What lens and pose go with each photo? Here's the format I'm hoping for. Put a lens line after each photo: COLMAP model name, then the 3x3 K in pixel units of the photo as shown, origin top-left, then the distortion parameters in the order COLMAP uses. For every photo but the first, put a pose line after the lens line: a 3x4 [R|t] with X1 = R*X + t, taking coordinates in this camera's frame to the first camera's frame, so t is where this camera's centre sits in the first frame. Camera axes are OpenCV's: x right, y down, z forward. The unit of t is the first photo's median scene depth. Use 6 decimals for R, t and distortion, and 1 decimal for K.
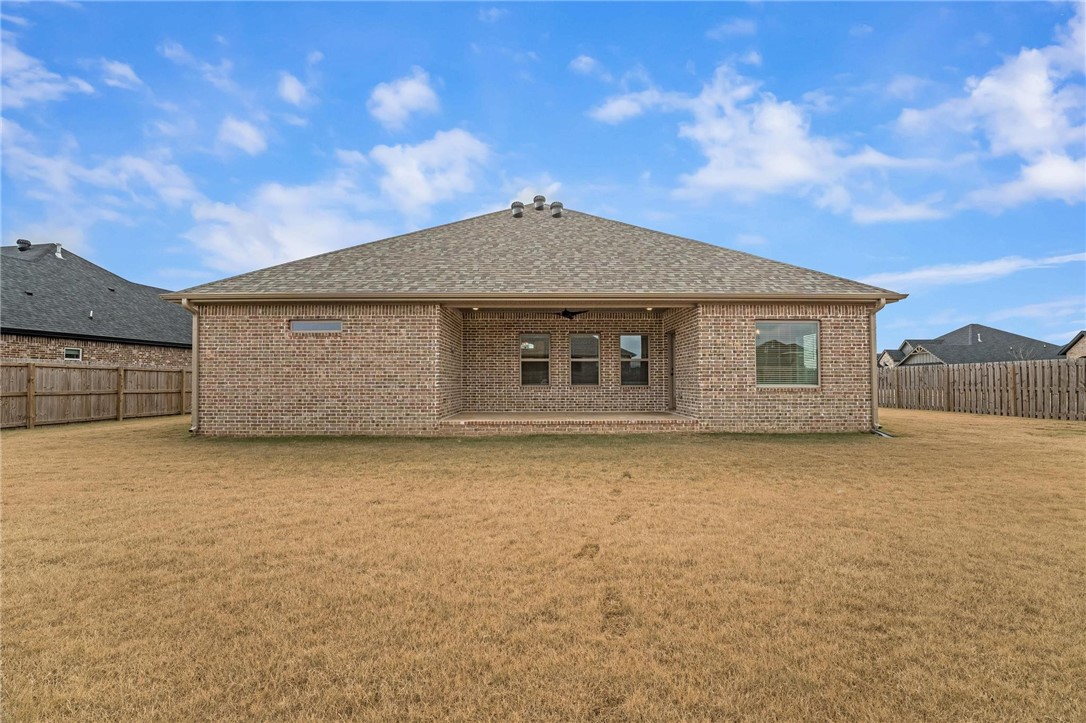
lens RADIAL K [[444.5, 0, 543.0], [0, 444.5, 361.5], [0, 0, 1]] dist [-0.020652, 0.000070]
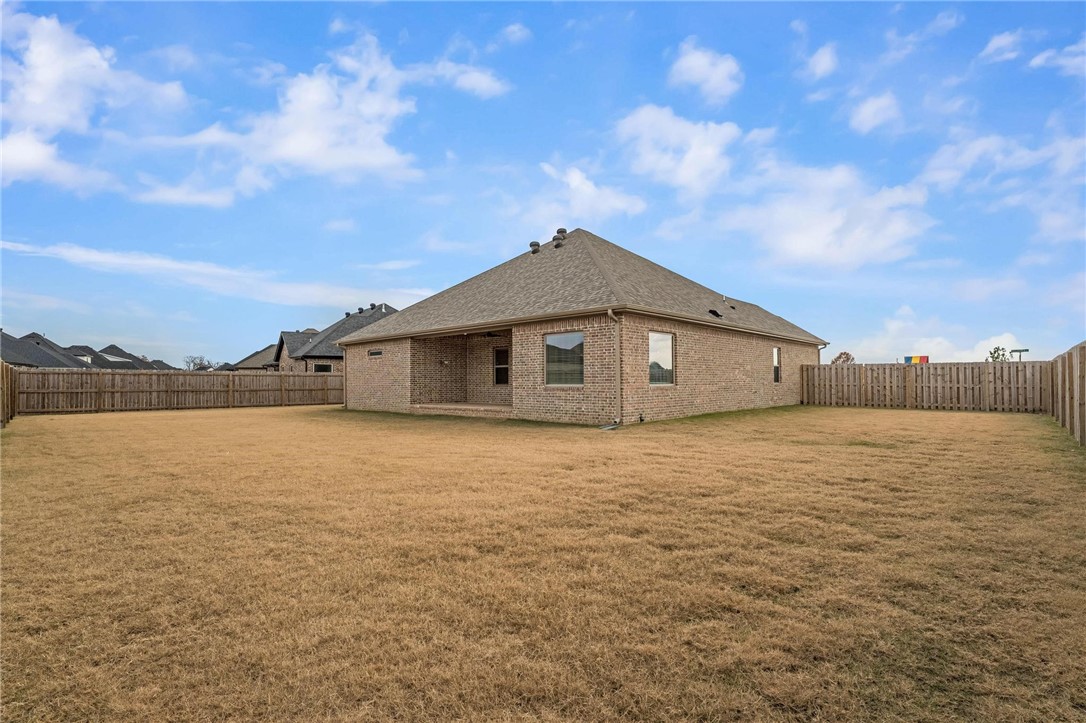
lens RADIAL K [[506.1, 0, 544.4], [0, 506.1, 364.8], [0, 0, 1]] dist [-0.001167, -0.000023]
pose [[0.724283, -0.026752, -0.688984, 1.511703], [0.037958, 0.999279, 0.001103, -0.006532], [0.688458, -0.026951, 0.724776, -0.077159]]
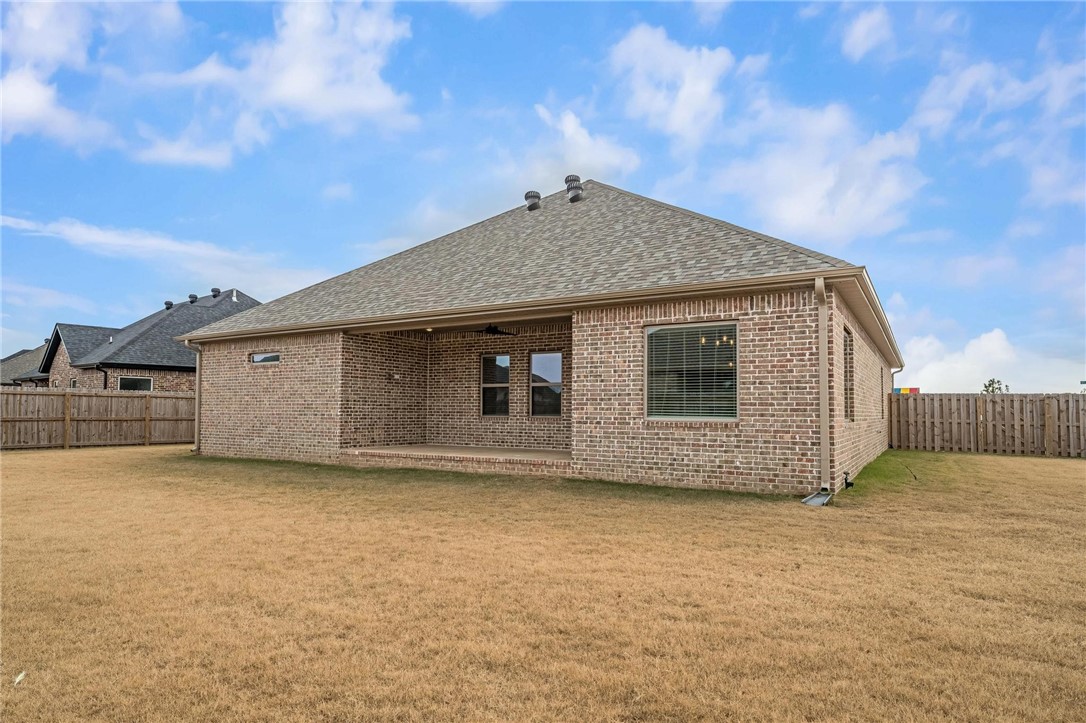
lens RADIAL K [[624.4, 0, 542.4], [0, 624.4, 378.8], [0, 0, 1]] dist [0.009288, 0.000878]
pose [[0.849449, -0.021187, -0.527245, 0.876914], [0.016207, 0.999770, -0.014064, 0.002888], [0.527421, 0.003402, 0.849597, 0.054358]]
